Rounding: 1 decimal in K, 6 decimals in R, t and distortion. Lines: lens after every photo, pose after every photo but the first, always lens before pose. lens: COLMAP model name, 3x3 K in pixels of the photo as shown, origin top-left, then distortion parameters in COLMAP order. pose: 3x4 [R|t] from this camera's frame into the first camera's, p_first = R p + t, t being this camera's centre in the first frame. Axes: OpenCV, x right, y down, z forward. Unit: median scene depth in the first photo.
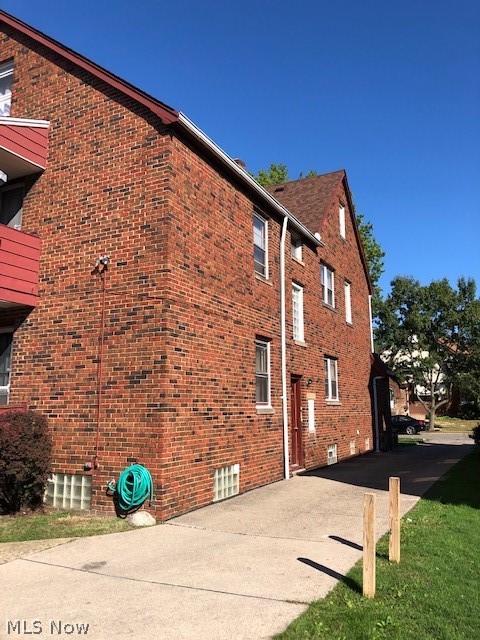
lens RADIAL K [[527.2, 0, 240.2], [0, 527.2, 320.4], [0, 0, 1]] dist [0.024901, -0.024059]
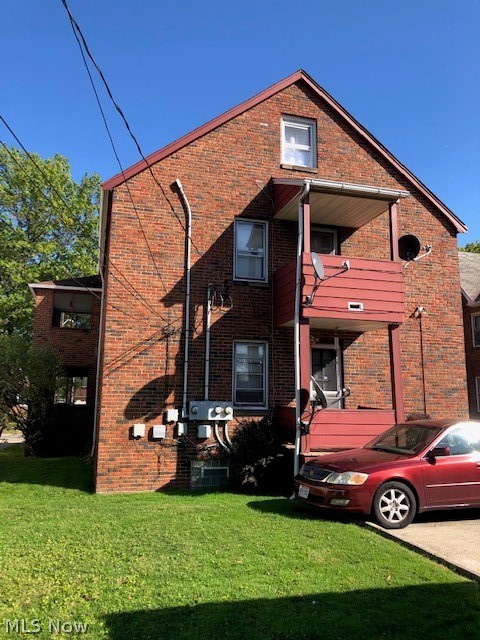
lens RADIAL K [[527.2, 0, 242.7], [0, 527.2, 318.7], [0, 0, 1]] dist [0.024901, -0.024059]
pose [[0.732781, 0.131900, 0.667558, -1.578169], [-0.125075, 0.990427, -0.058398, 0.056785], [-0.668871, -0.040702, 0.742264, 0.237419]]
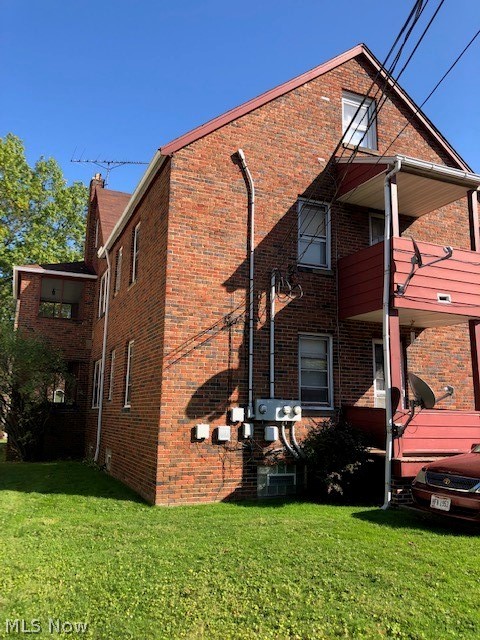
lens RADIAL K [[527.2, 0, 238.4], [0, 527.2, 320.1], [0, 0, 1]] dist [0.024901, -0.024059]
pose [[0.639882, 0.154385, 0.752805, -1.689649], [-0.147613, 0.986063, -0.076752, 0.118714], [-0.754163, -0.062012, 0.653753, 0.551093]]
